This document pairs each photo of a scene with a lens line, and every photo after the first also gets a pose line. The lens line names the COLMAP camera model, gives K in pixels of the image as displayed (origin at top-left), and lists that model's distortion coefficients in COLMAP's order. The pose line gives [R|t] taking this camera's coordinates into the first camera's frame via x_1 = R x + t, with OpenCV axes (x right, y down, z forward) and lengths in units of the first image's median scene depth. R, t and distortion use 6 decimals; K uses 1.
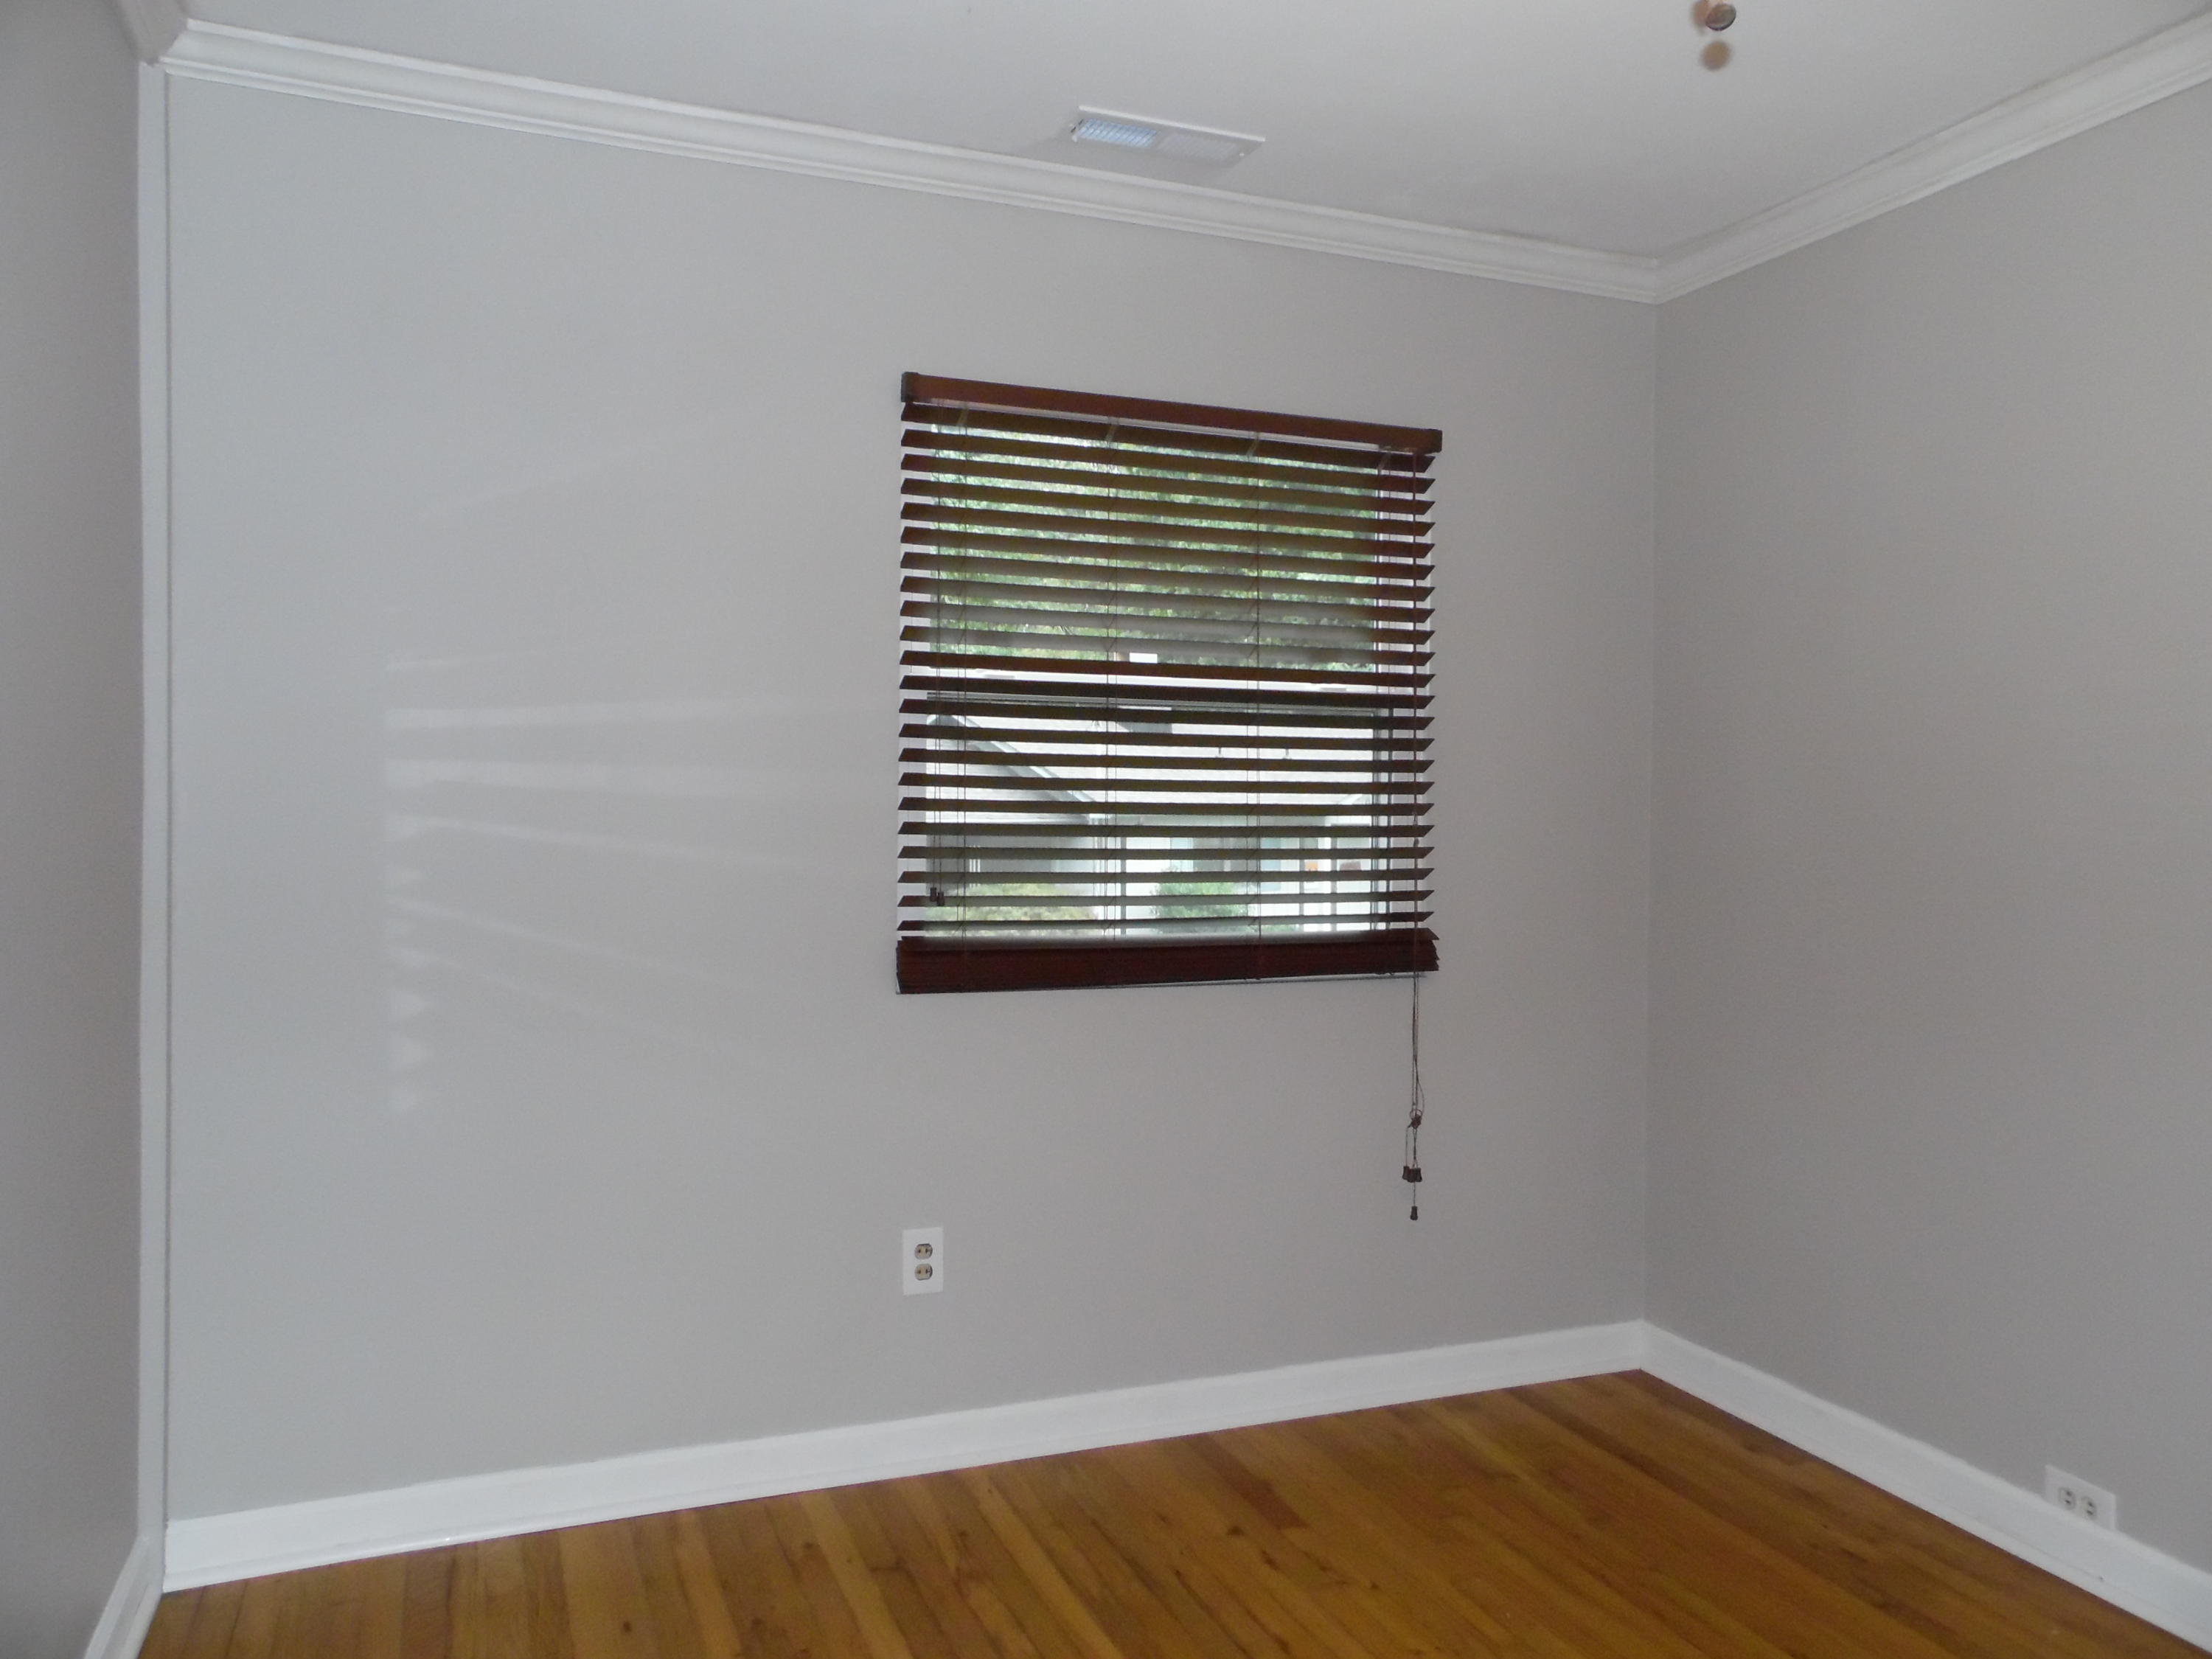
lens RADIAL K [[1654.5, 0, 1116.2], [0, 1654.5, 831.0], [0, 0, 1]] dist [-0.028452, 0.053322]
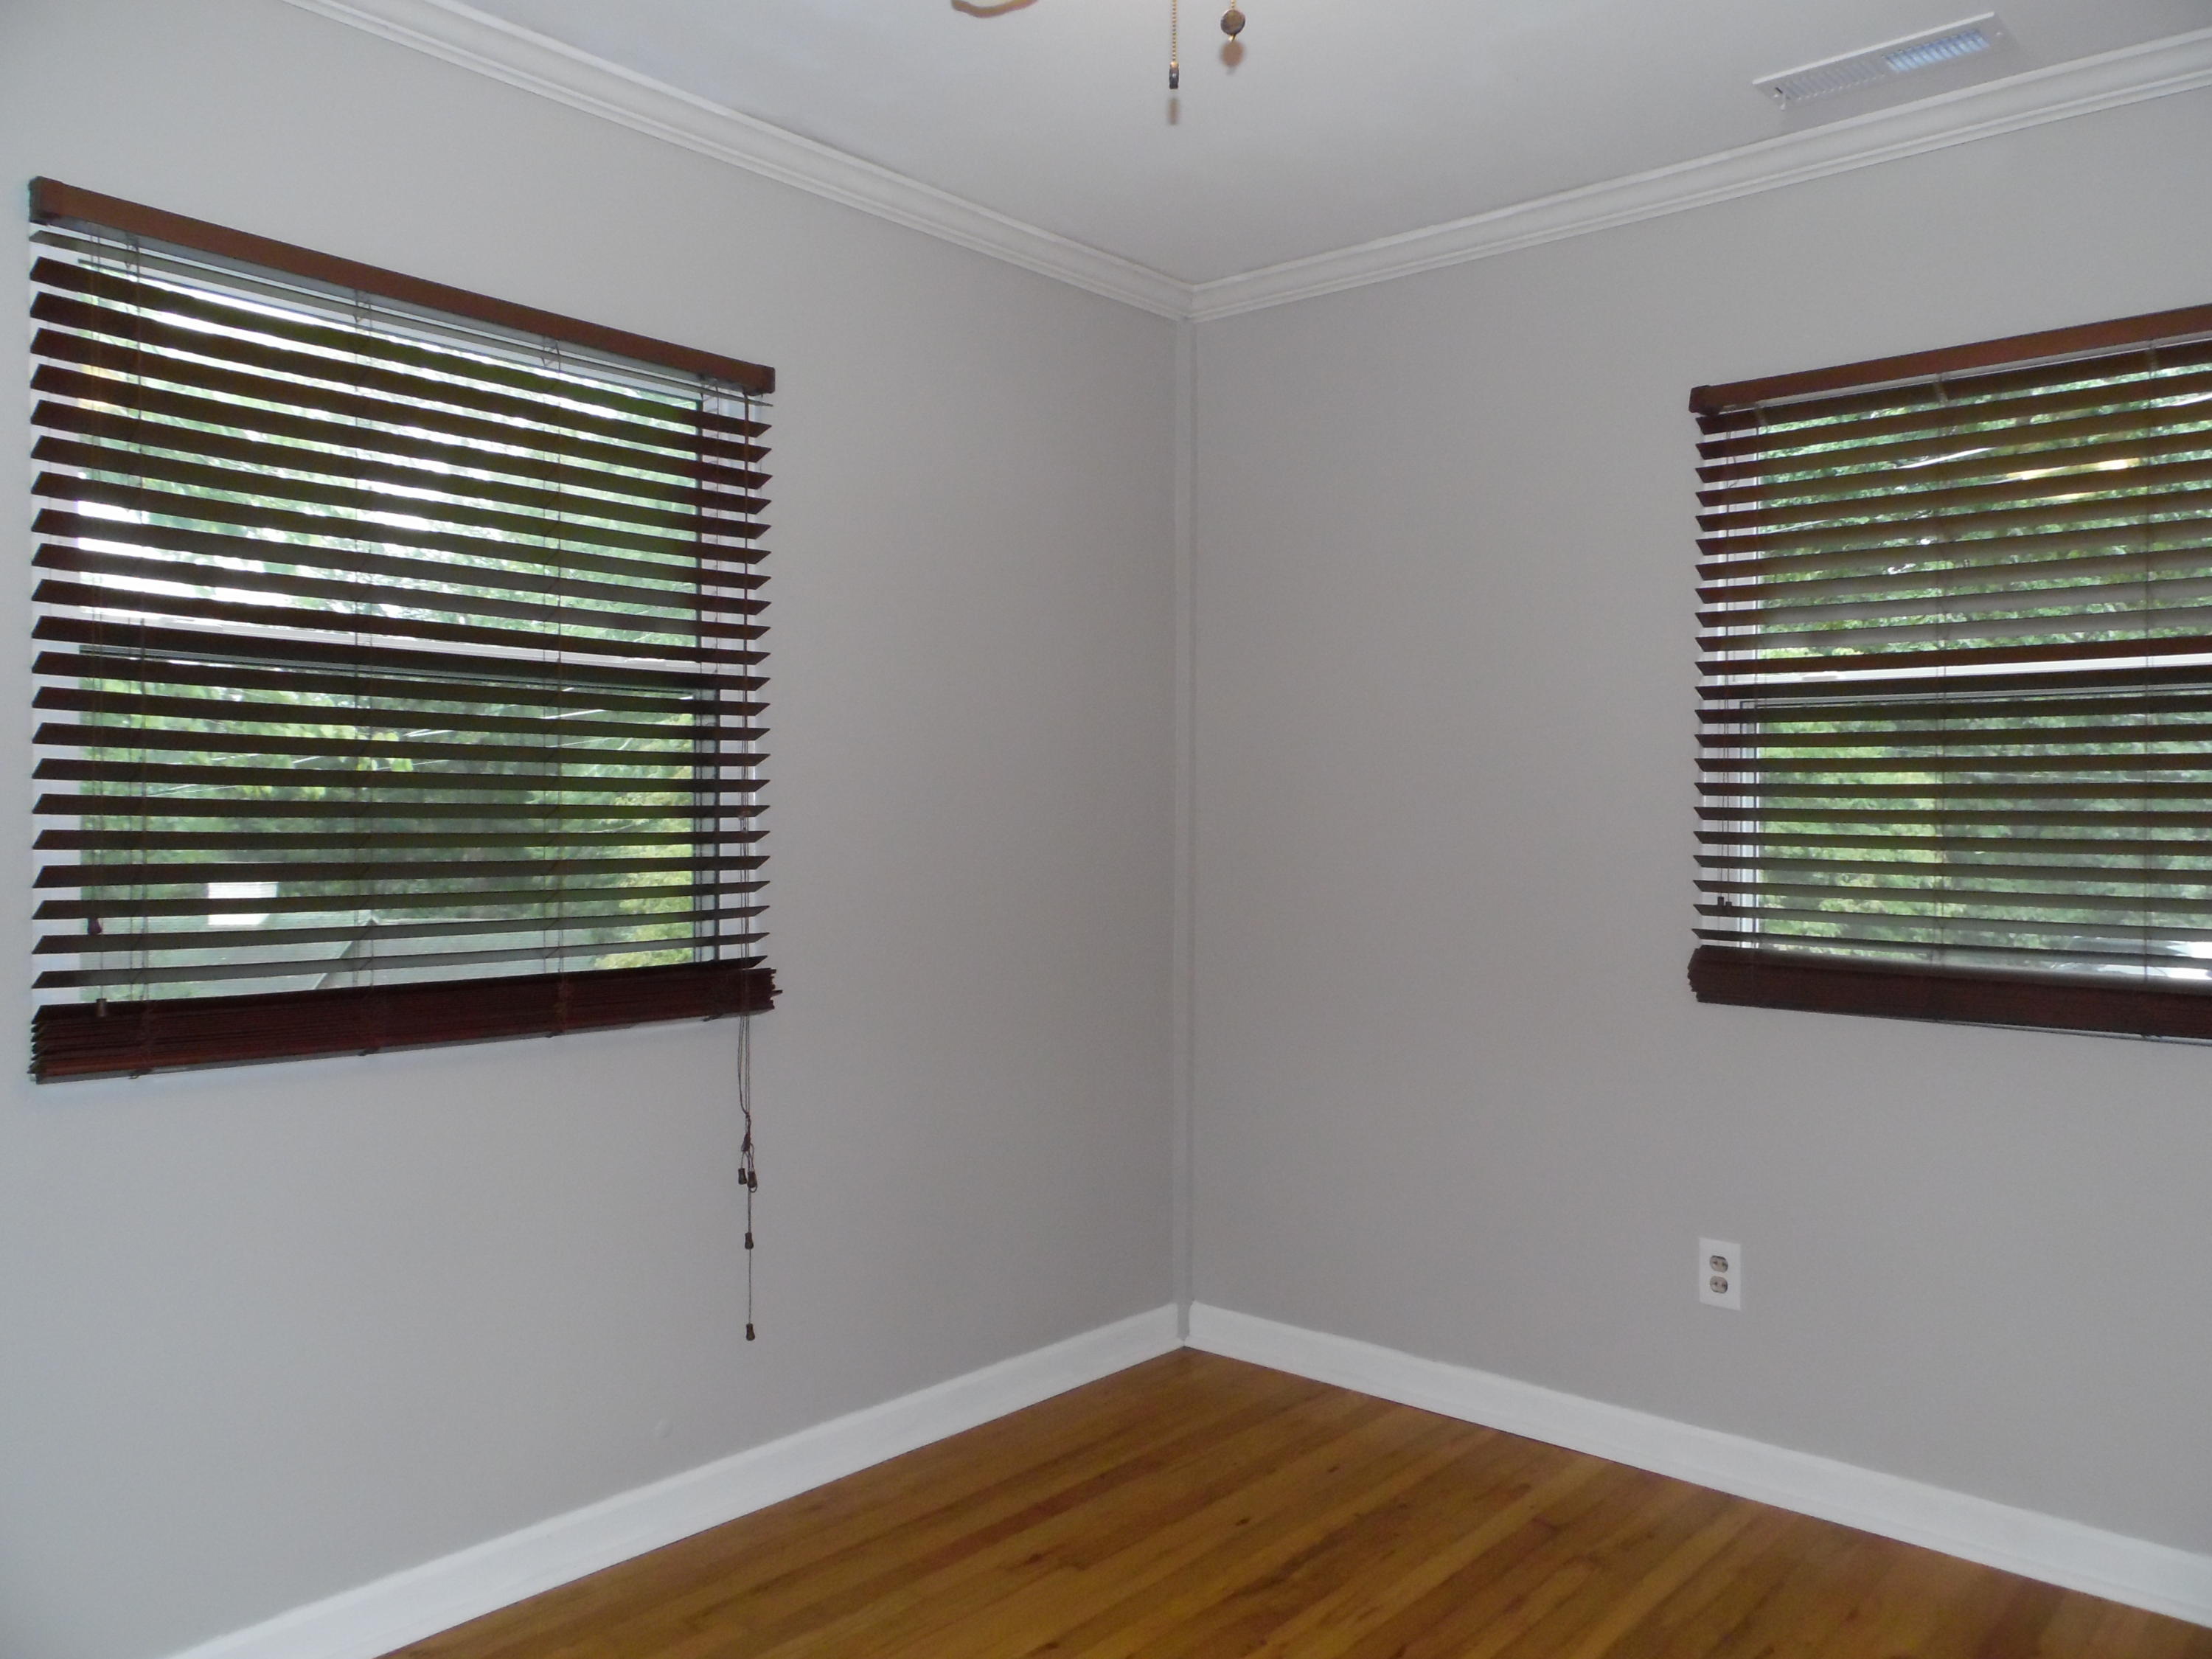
lens RADIAL K [[1654.5, 0, 1118.5], [0, 1654.5, 825.4], [0, 0, 1]] dist [-0.028452, 0.053322]
pose [[0.458945, 0.003938, -0.888456, 0.614795], [-0.018426, 0.999817, -0.005086, 0.002949], [0.888273, 0.018705, 0.458934, 0.226529]]
